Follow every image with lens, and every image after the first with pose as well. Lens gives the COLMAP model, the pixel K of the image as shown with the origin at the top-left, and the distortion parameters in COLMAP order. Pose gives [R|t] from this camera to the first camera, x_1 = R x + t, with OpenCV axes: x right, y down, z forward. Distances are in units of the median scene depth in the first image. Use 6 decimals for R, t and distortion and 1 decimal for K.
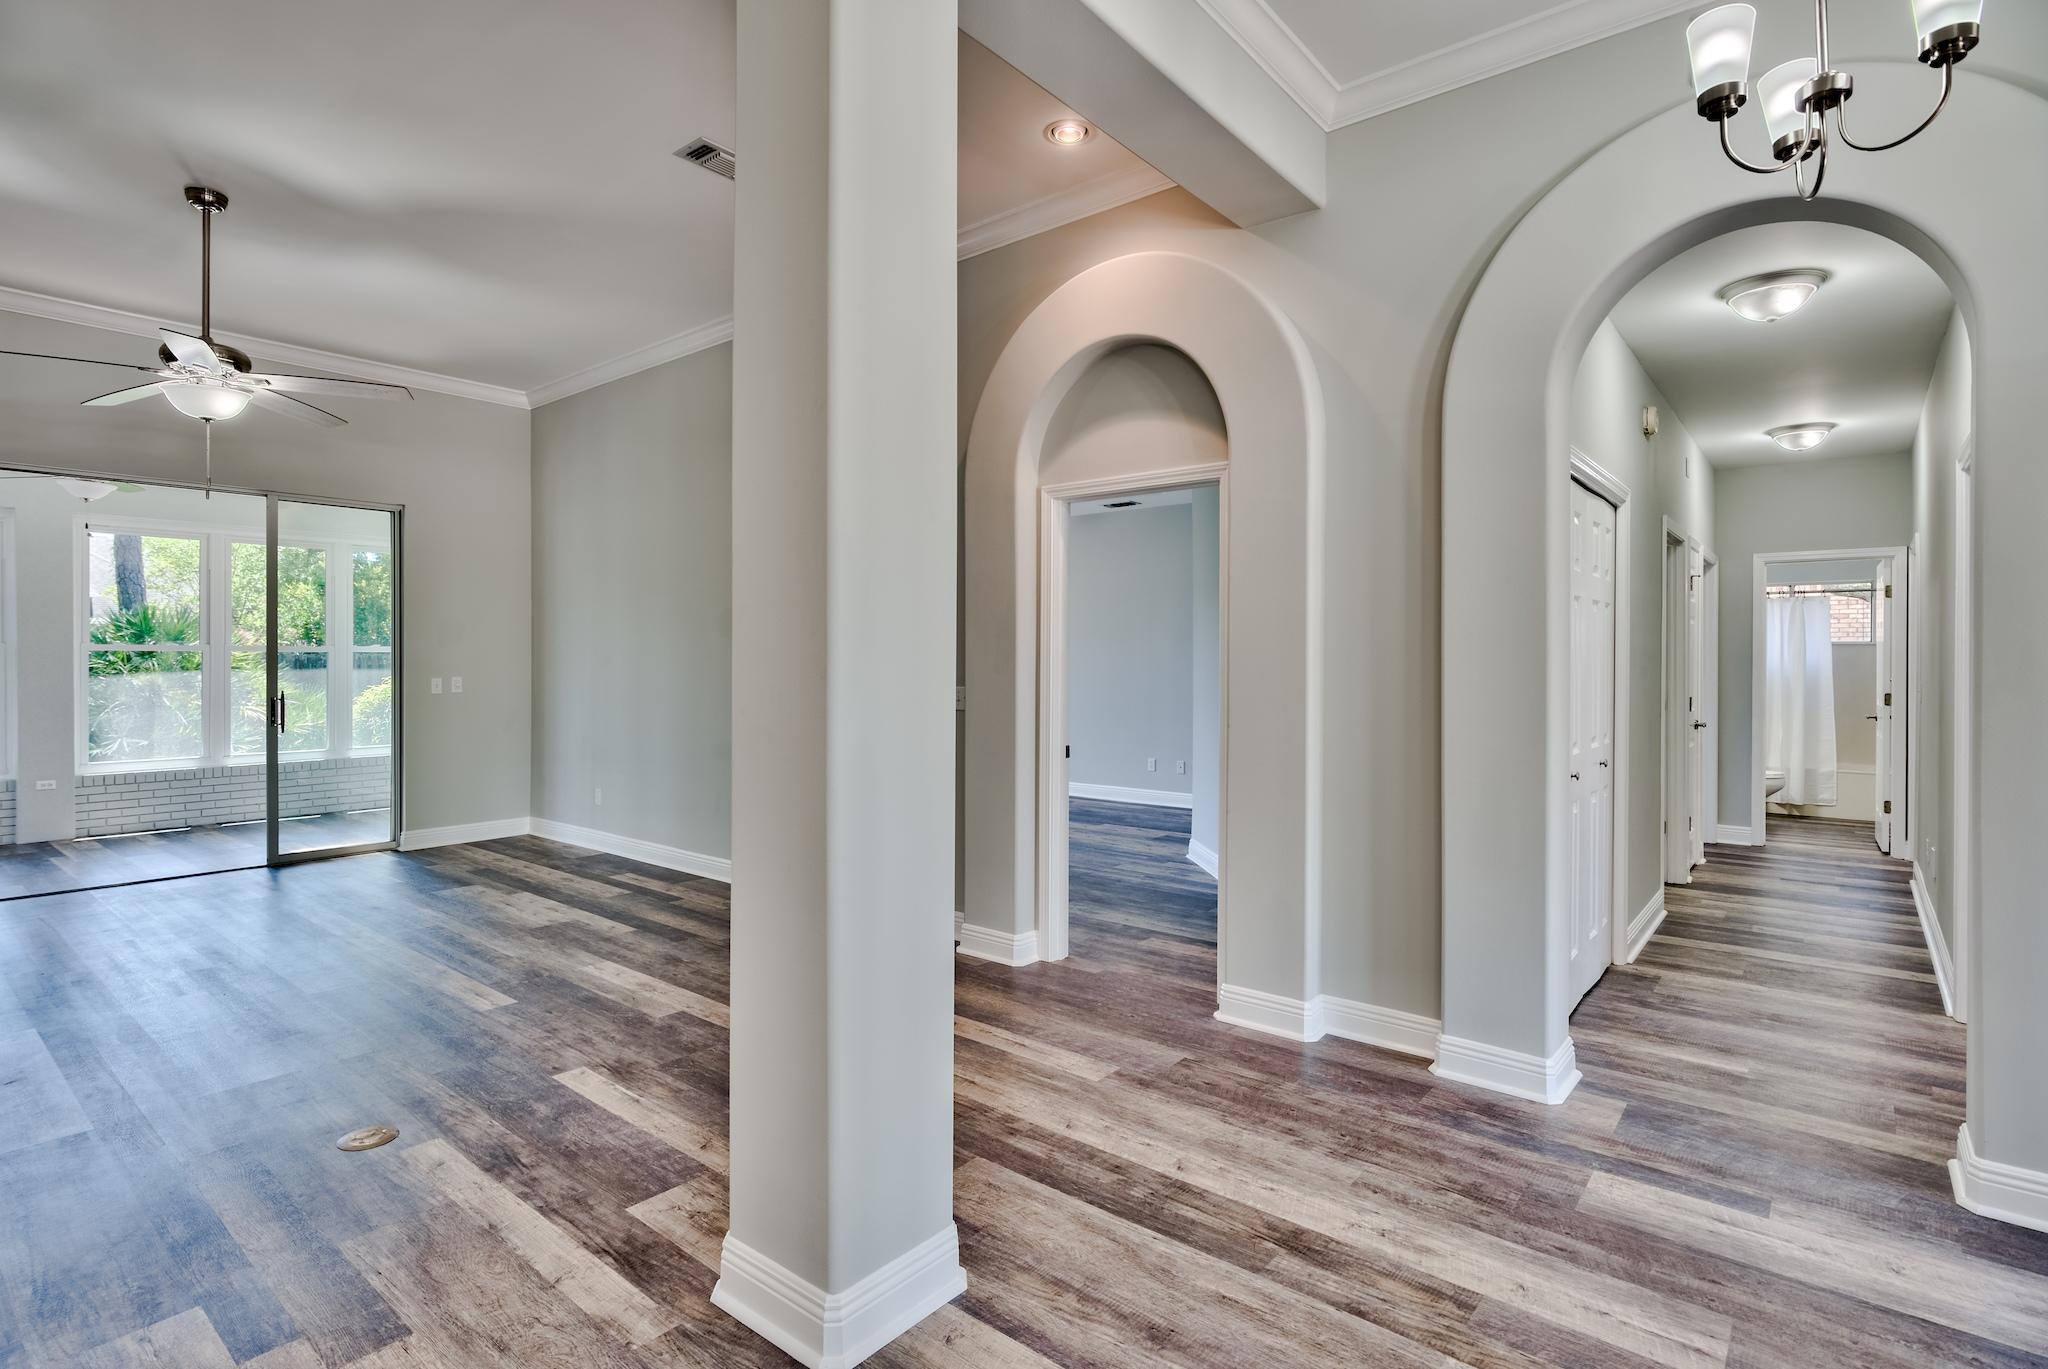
lens RADIAL K [[1006.9, 0, 1010.3], [0, 1006.9, 663.6], [0, 0, 1]] dist [-0.002503, -0.003292]
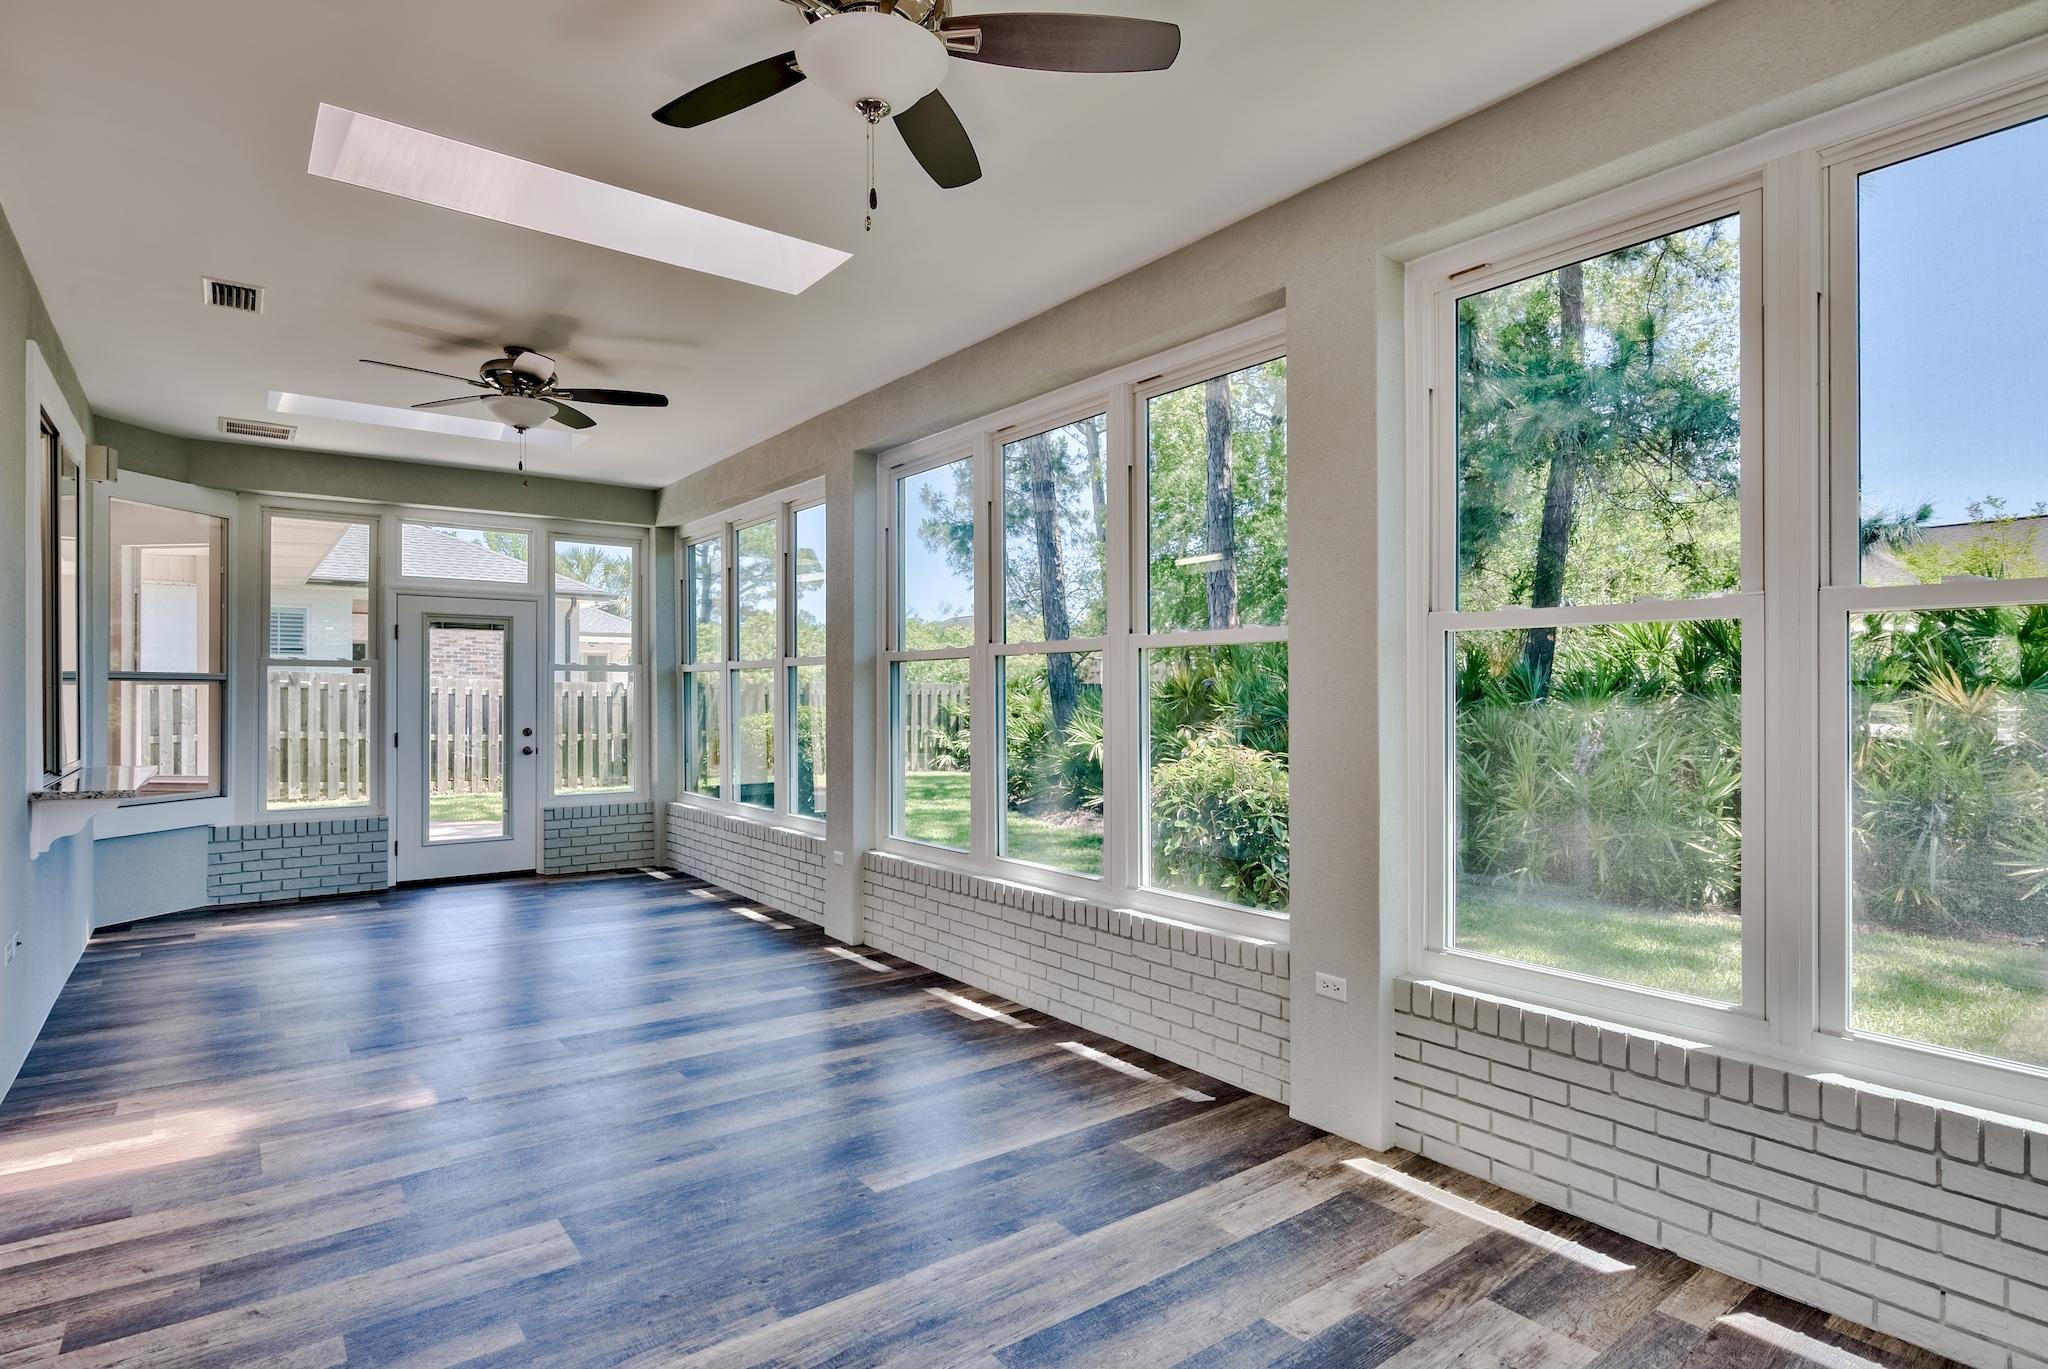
lens RADIAL K [[1069.3, 0, 1006.9], [0, 1069.3, 683.8], [0, 0, 1]] dist [0.001446, -0.001758]
pose [[-0.208808, -0.006804, -0.977933, -1.015470], [-0.005003, 0.999970, -0.005889, 0.015664], [0.977944, 0.003663, -0.208836, 1.831868]]
